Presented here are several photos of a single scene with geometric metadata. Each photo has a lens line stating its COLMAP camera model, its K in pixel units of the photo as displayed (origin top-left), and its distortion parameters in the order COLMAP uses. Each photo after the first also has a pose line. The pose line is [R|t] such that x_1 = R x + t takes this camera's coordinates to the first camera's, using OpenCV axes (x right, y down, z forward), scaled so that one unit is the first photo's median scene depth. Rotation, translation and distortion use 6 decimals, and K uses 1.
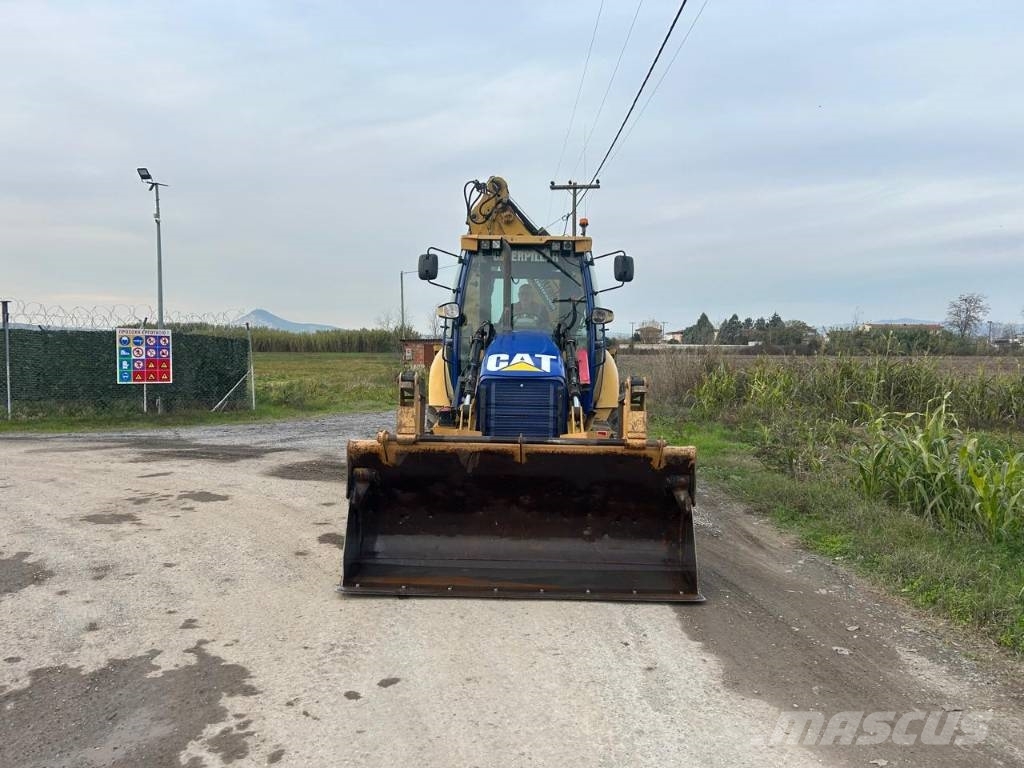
lens RADIAL K [[769.6, 0, 508.5], [0, 769.6, 385.2], [0, 0, 1]] dist [0.052633, -0.058033]
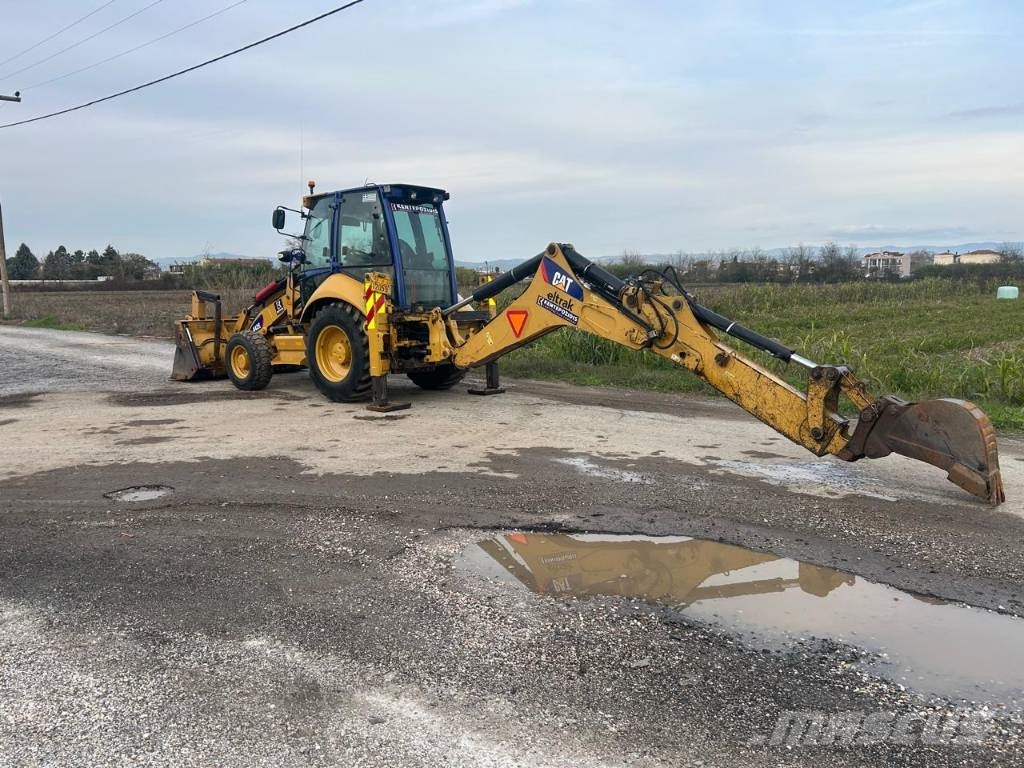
lens RADIAL K [[769.6, 0, 508.5], [0, 769.6, 385.2], [0, 0, 1]] dist [0.052633, -0.058033]
pose [[0.680648, -0.112275, 0.723956, -0.676109], [0.051319, 0.993066, 0.105761, 0.002960], [-0.730811, -0.034834, 0.681691, -0.087062]]
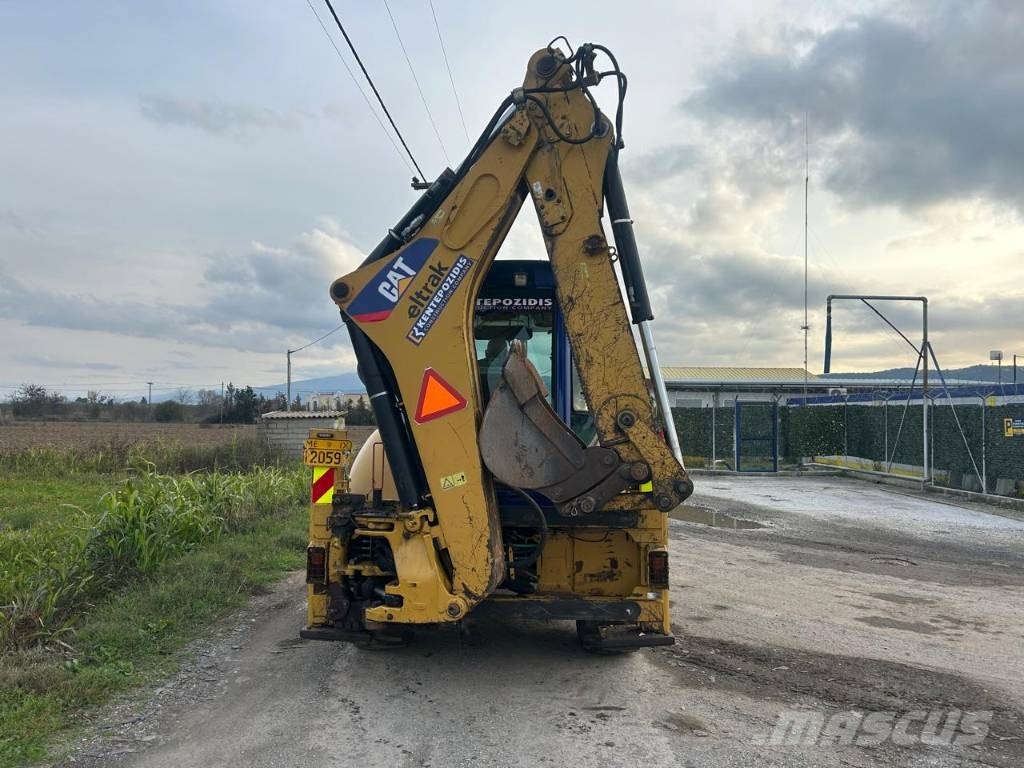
lens RADIAL K [[769.6, 0, 508.5], [0, 769.6, 385.2], [0, 0, 1]] dist [0.052633, -0.058033]
pose [[-0.999395, -0.017847, 0.029841, -0.009232], [-0.017525, 0.999786, 0.011035, -0.083125], [-0.030031, 0.010505, -0.999494, 1.462413]]
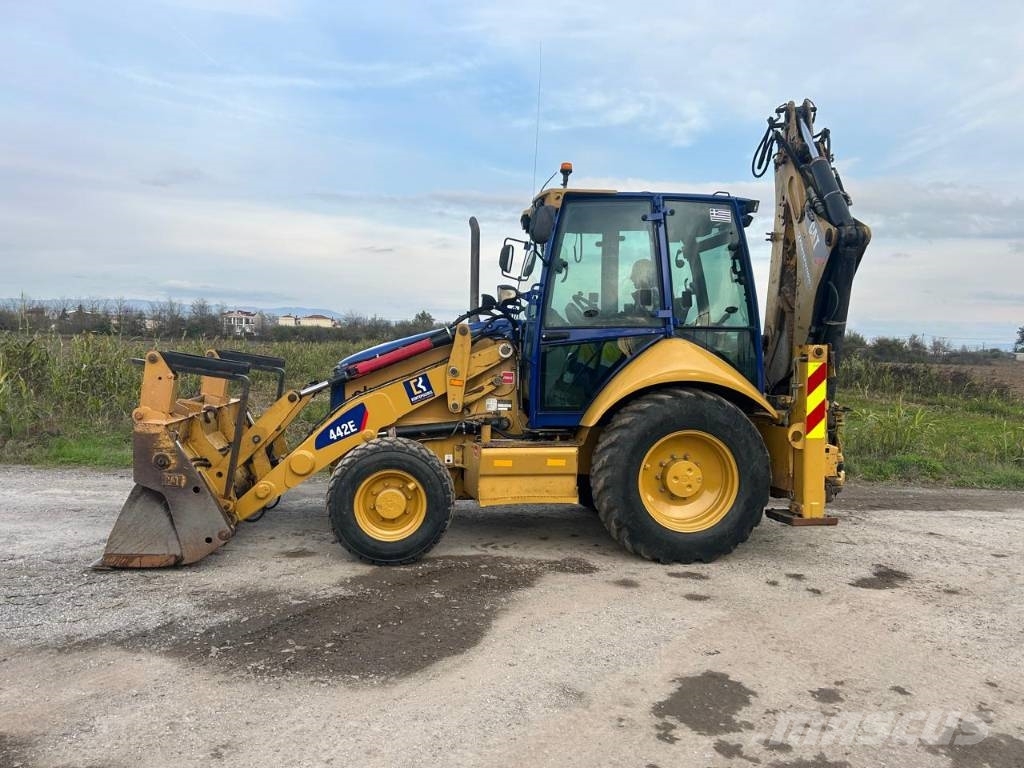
lens RADIAL K [[766.0, 0, 505.7], [0, 766.0, 388.8], [0, 0, 1]] dist [0.054905, -0.058363]
pose [[-0.057867, -0.069817, 0.995880, -0.646926], [0.020477, 0.997259, 0.071104, -0.048502], [-0.998114, 0.024507, -0.056279, 0.914786]]
